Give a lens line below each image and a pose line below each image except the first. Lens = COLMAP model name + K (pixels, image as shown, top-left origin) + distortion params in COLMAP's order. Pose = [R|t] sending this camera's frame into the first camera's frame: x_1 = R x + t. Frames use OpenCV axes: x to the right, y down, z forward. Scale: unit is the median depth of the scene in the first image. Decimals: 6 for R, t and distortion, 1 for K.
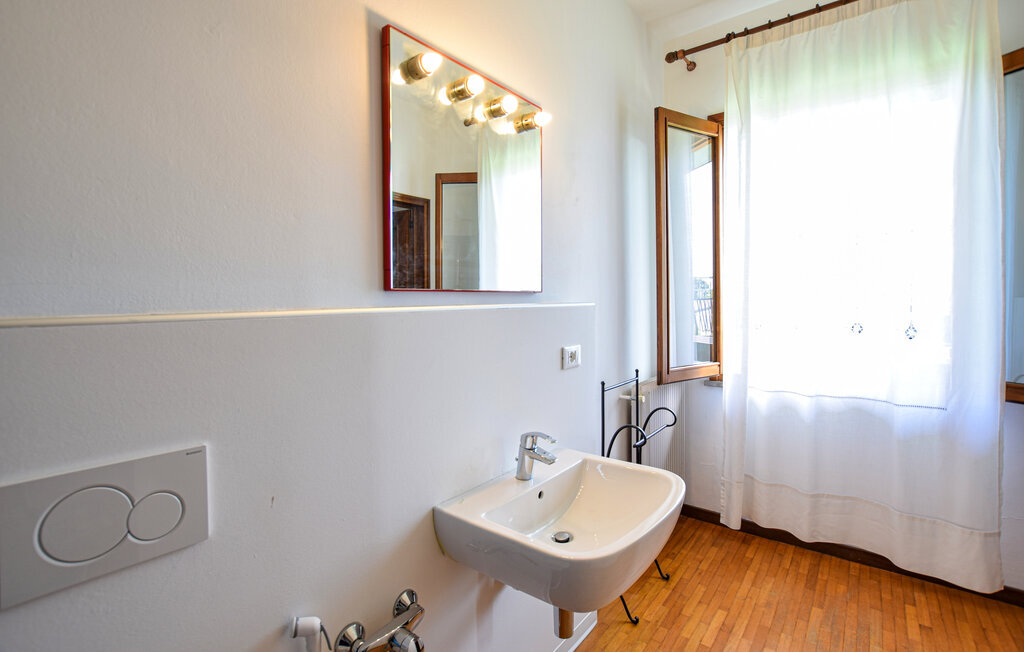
lens RADIAL K [[453.8, 0, 509.6], [0, 453.8, 315.2], [0, 0, 1]] dist [-0.021269, 0.000686]
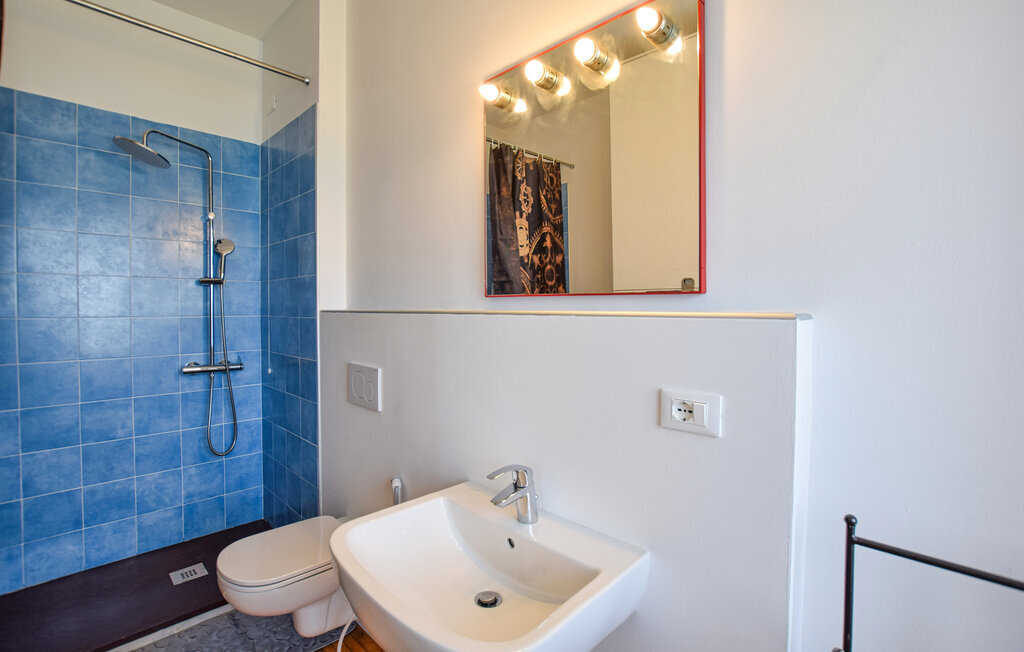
lens RADIAL K [[453.8, 0, 509.6], [0, 453.8, 315.2], [0, 0, 1]] dist [-0.021269, 0.000686]
pose [[-0.086766, 0.032166, -0.995709, 0.870050], [-0.029211, 0.998967, 0.034816, -0.044647], [0.995800, 0.032106, -0.085737, 1.054064]]
